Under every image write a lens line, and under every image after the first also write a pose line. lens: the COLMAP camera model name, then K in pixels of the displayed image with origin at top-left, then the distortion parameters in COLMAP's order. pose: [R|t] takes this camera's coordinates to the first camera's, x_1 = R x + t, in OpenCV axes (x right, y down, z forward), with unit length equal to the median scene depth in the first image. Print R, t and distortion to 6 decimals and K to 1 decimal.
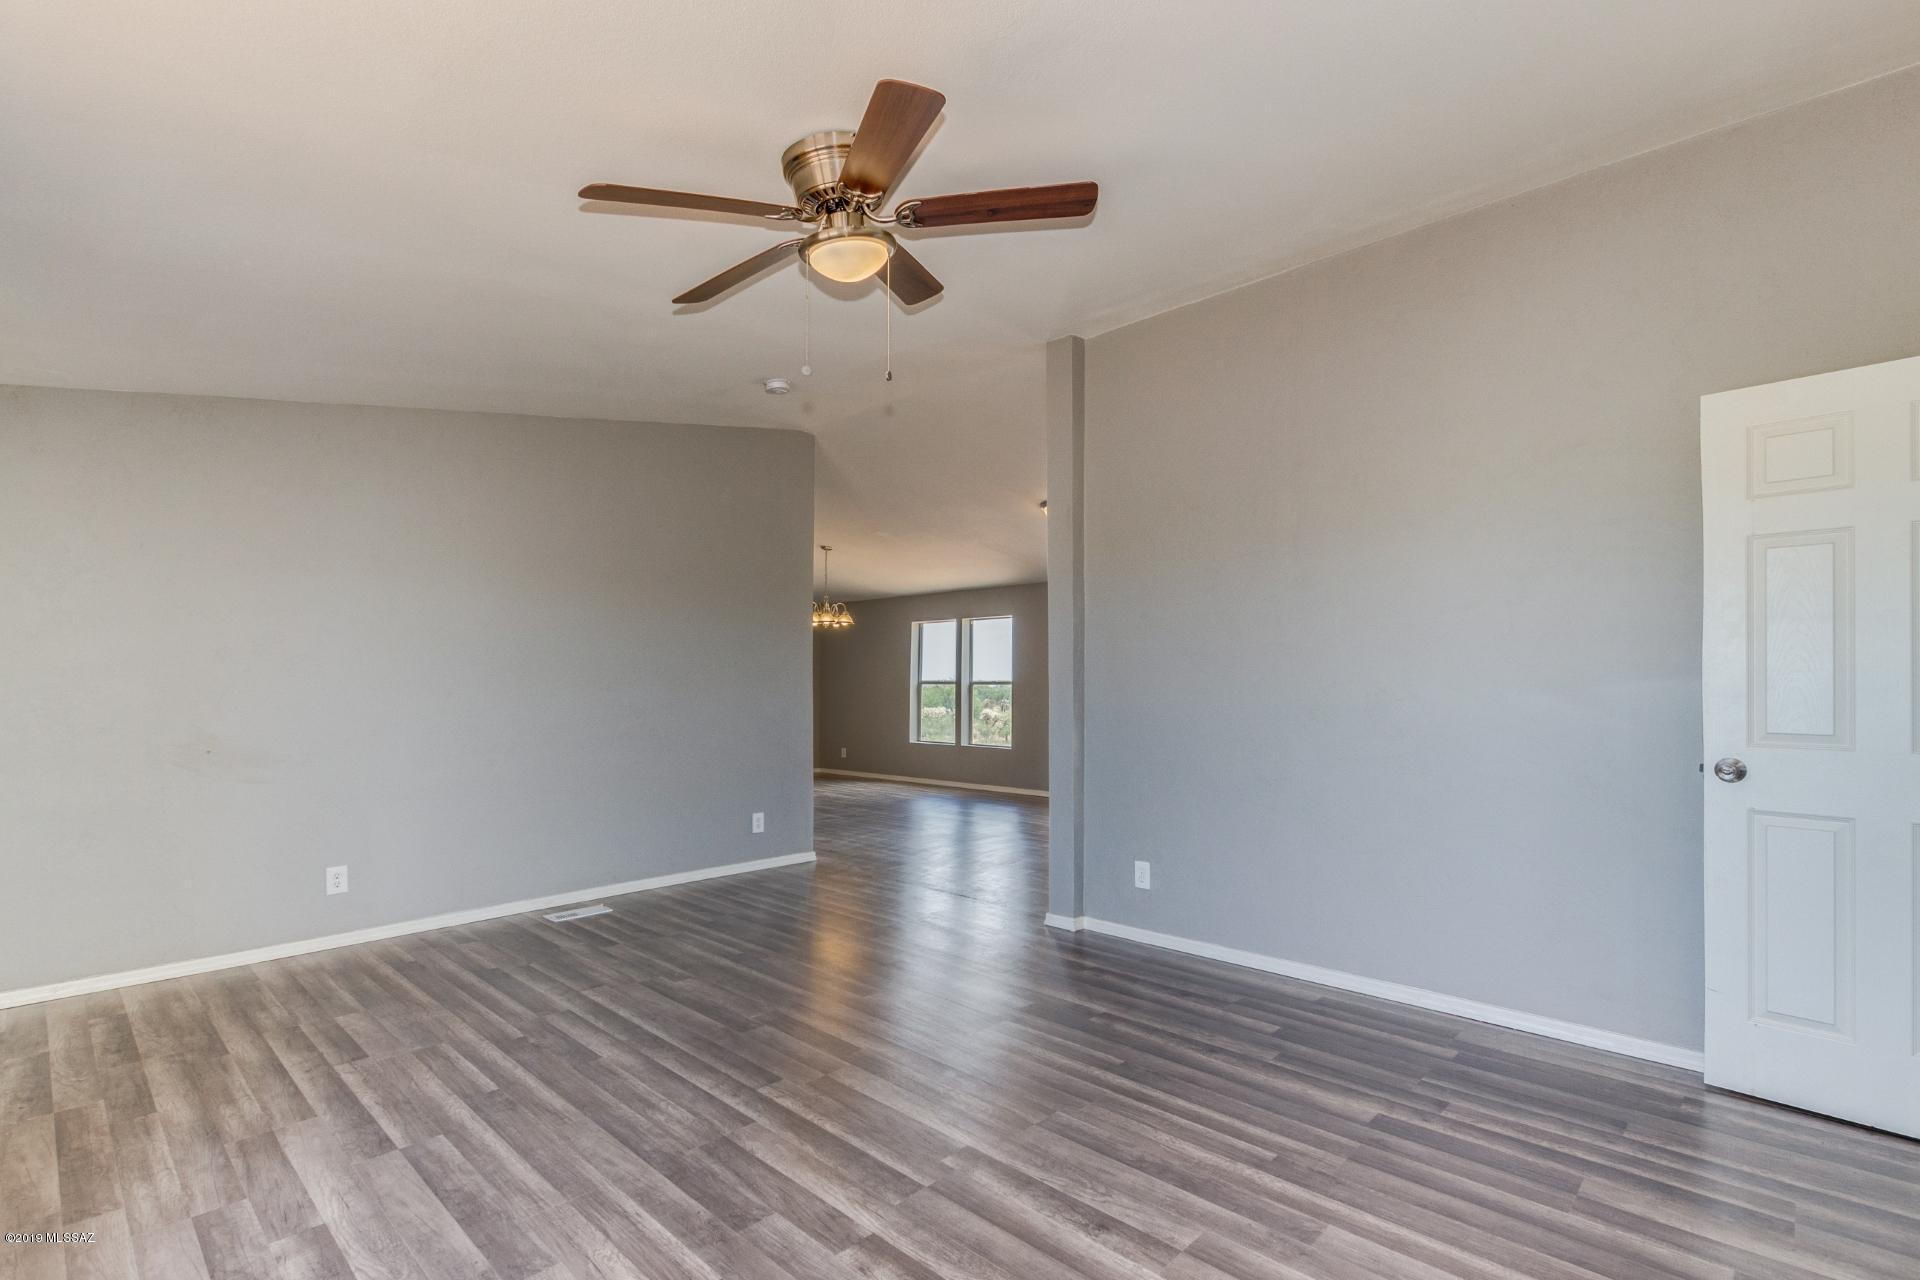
lens RADIAL K [[897.2, 0, 957.8], [0, 897.2, 682.2], [0, 0, 1]] dist [-0.001126, -0.000679]
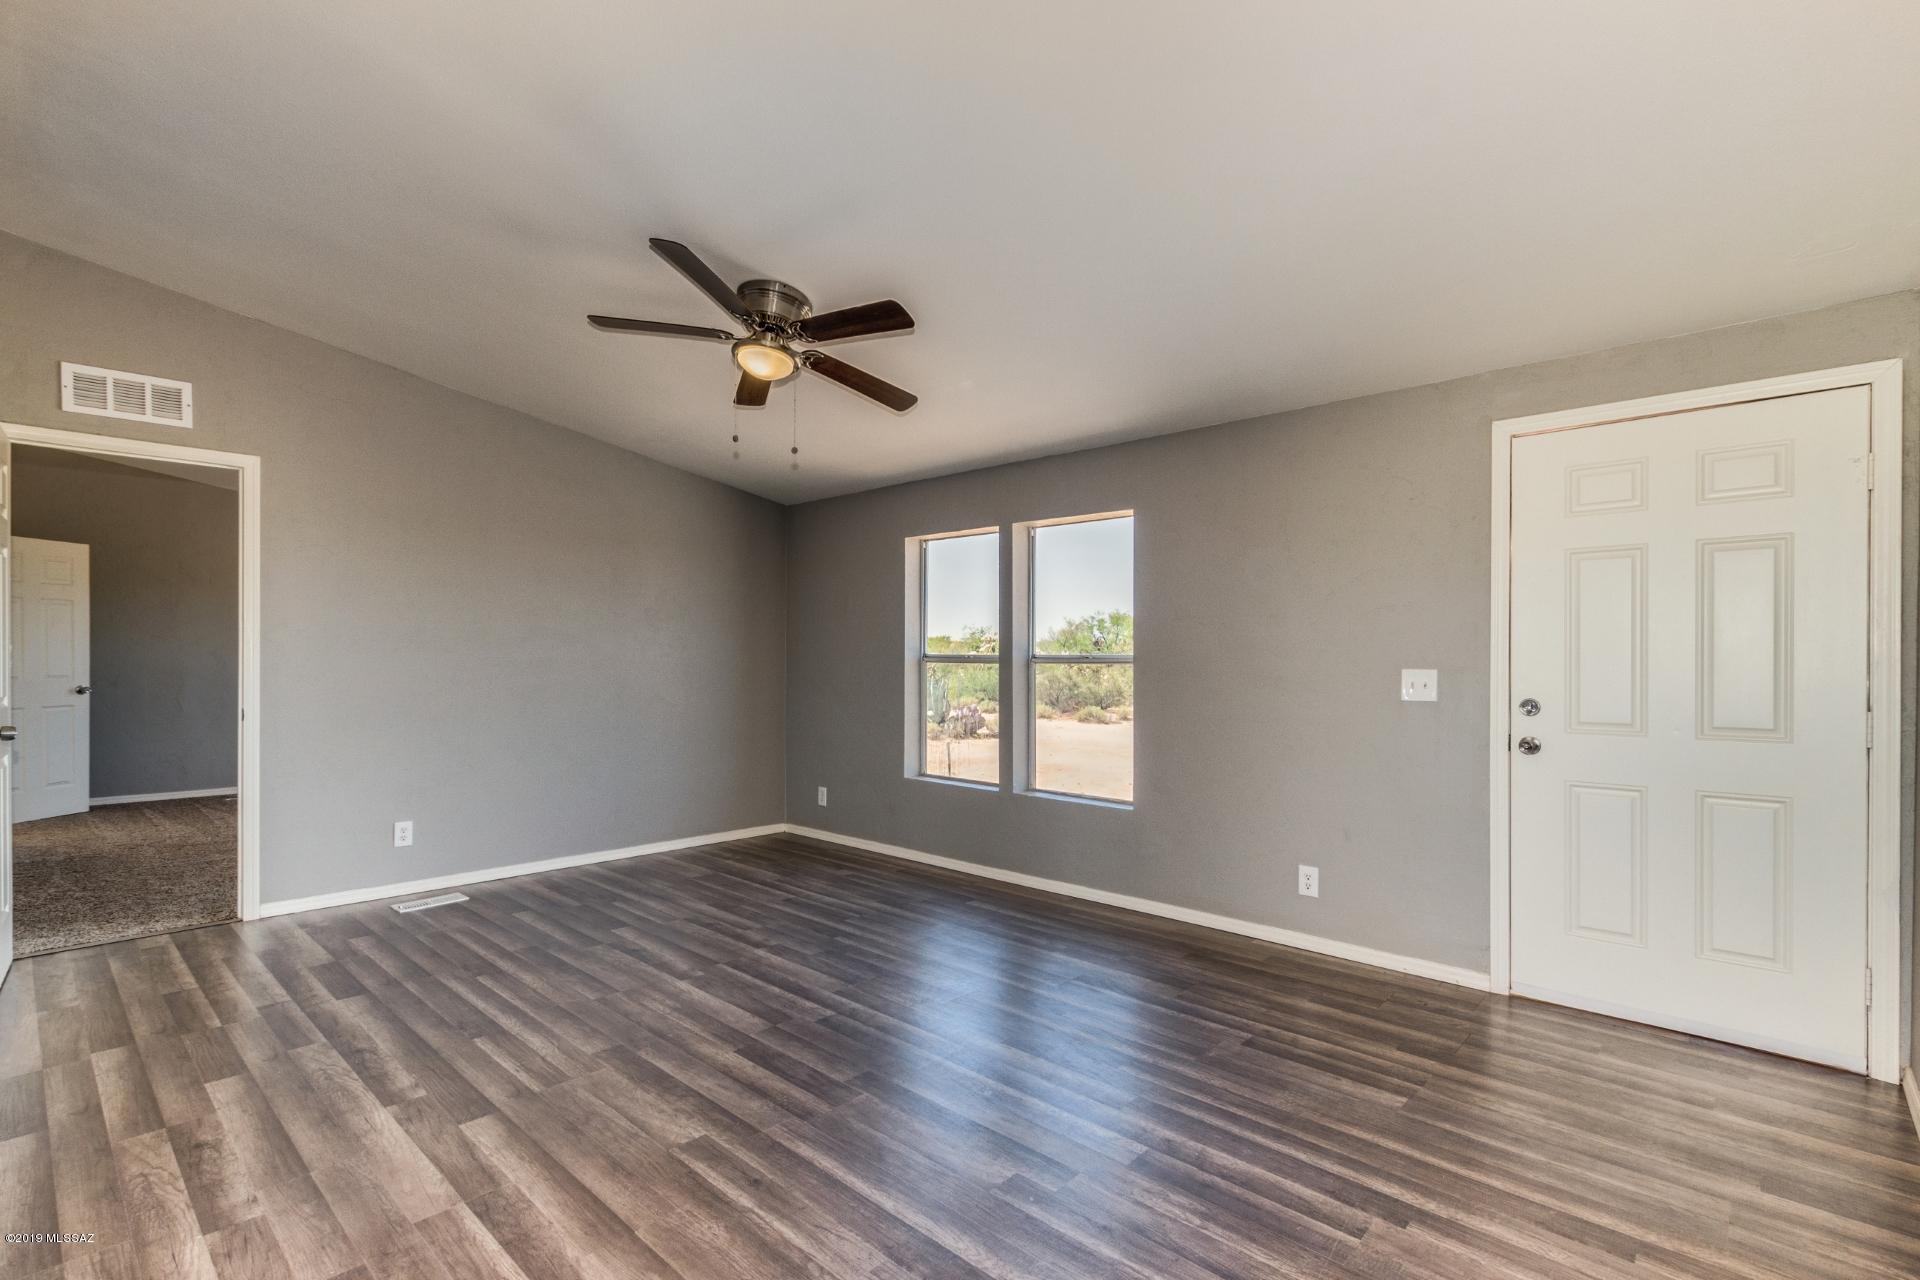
lens RADIAL K [[871.3, 0, 964.1], [0, 871.3, 654.0], [0, 0, 1]] dist [0.000769, 0.000004]
pose [[-0.999754, -0.005042, -0.021602, -0.373301], [-0.004871, 0.999956, -0.007982, -0.000148], [0.021641, -0.007875, -0.999735, 2.195253]]
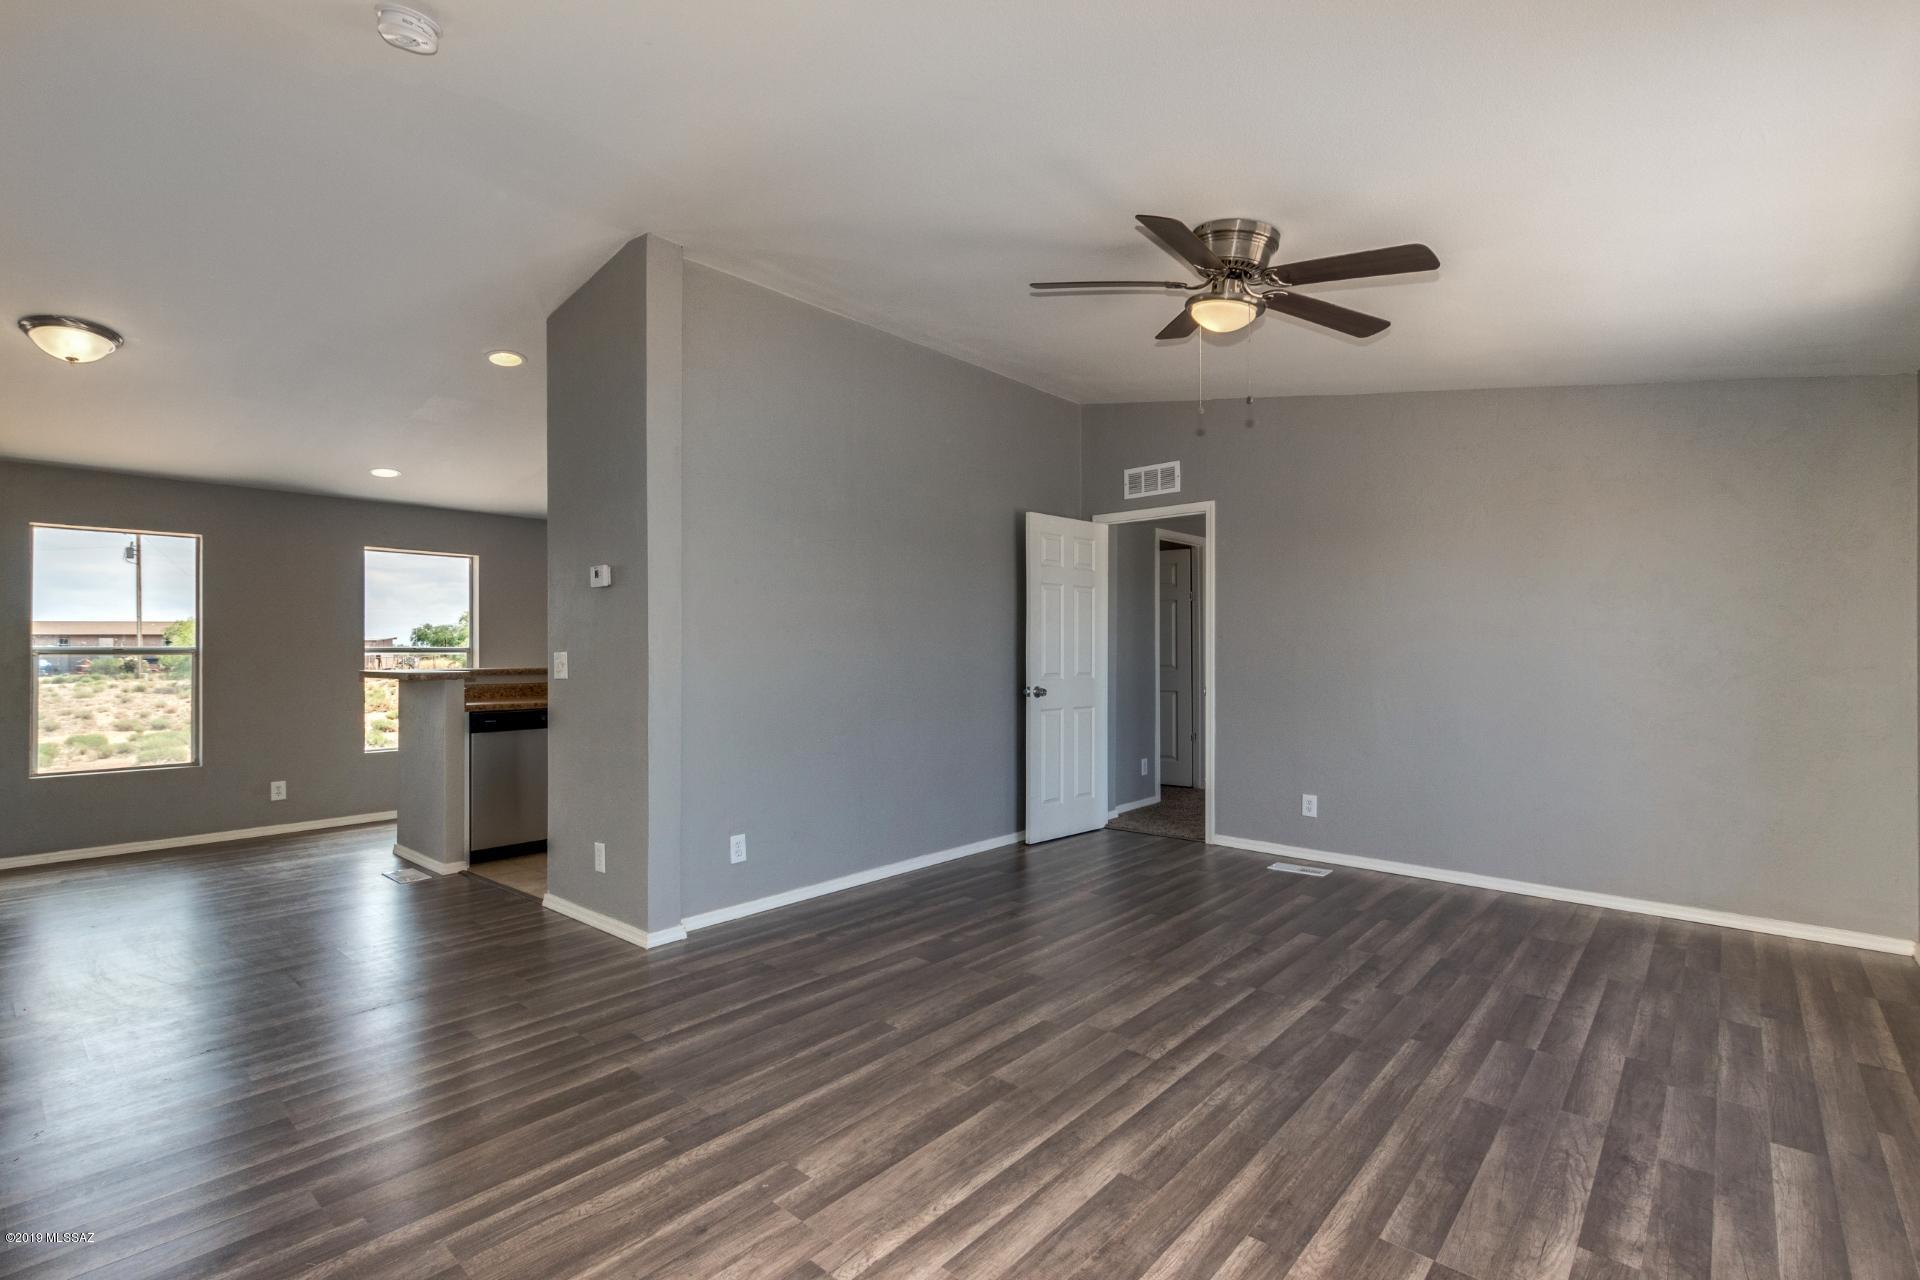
lens RADIAL K [[871.3, 0, 964.1], [0, 871.3, 654.0], [0, 0, 1]] dist [0.000769, 0.000004]
pose [[-0.045678, -0.003363, 0.998951, -1.215420], [-0.000425, 0.999994, 0.003347, 0.001653], [-0.998956, -0.000271, -0.045679, 1.295927]]
